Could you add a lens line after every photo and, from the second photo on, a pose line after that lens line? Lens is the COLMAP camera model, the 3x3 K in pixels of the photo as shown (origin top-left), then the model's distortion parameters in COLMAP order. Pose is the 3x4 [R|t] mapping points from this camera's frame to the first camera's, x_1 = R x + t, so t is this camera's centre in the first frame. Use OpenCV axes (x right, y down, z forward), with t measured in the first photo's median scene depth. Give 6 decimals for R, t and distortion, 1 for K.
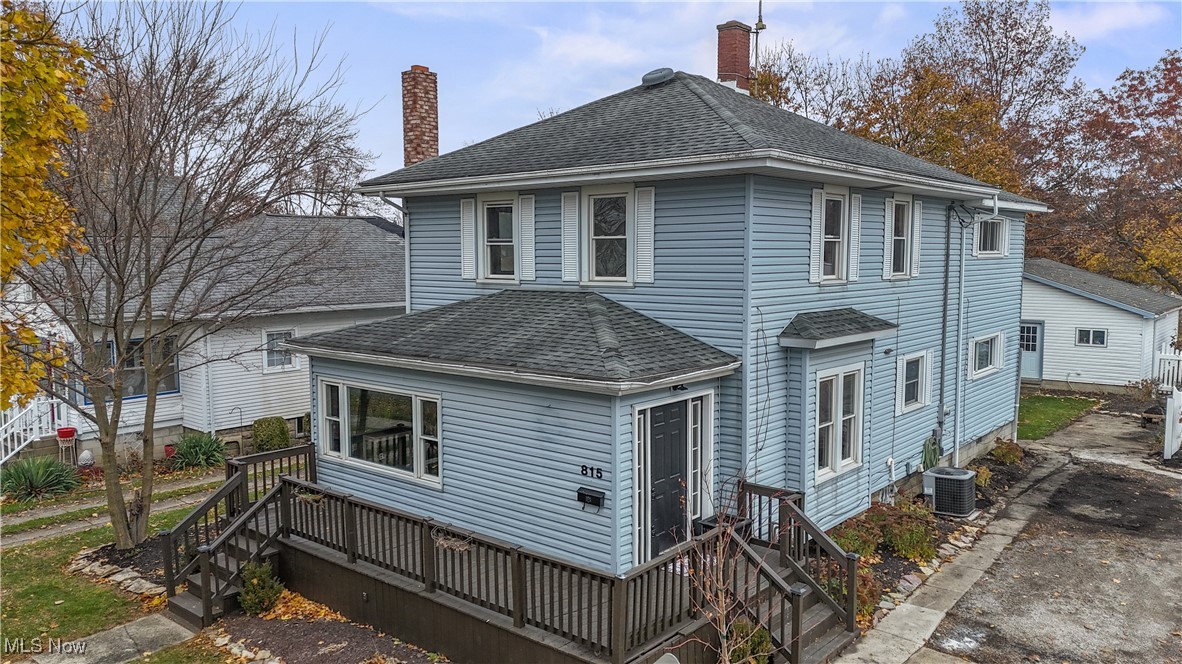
lens RADIAL K [[861.2, 0, 591.0], [0, 861.2, 332.0], [0, 0, 1]] dist [0.115272, -0.161514]
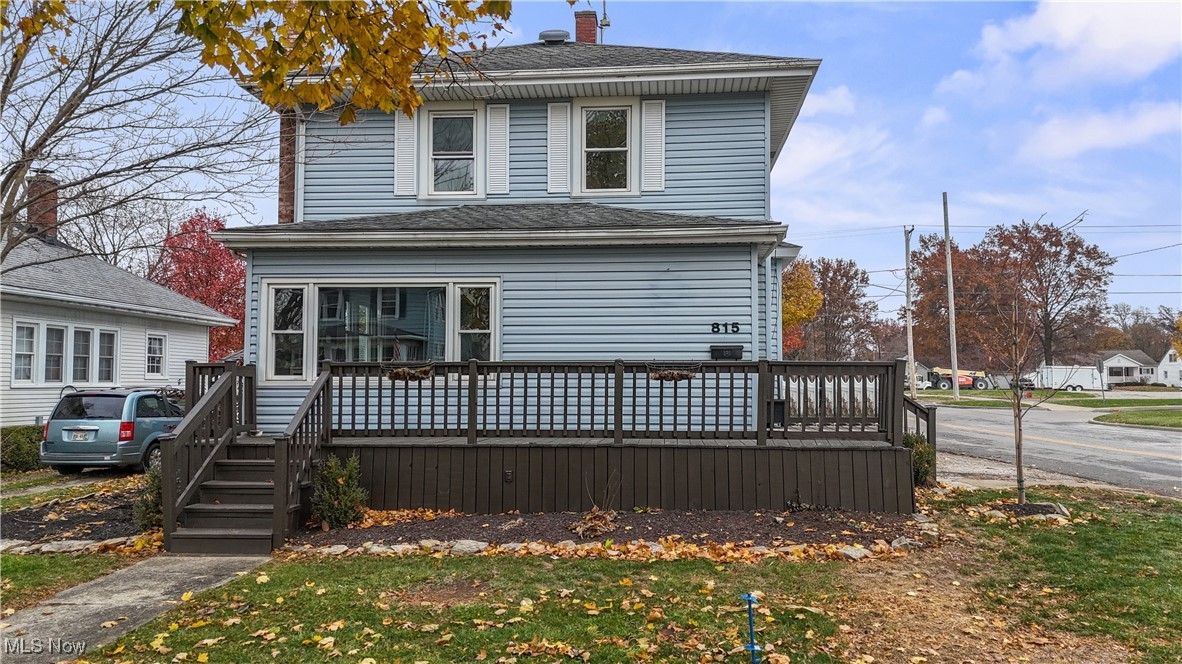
lens RADIAL K [[861.2, 0, 591.0], [0, 861.2, 332.0], [0, 0, 1]] dist [0.115272, -0.161514]
pose [[0.822237, 0.040975, 0.567668, -0.572707], [0.045344, 0.989518, -0.137103, 0.244899], [-0.567336, 0.138471, 0.811761, 0.230548]]
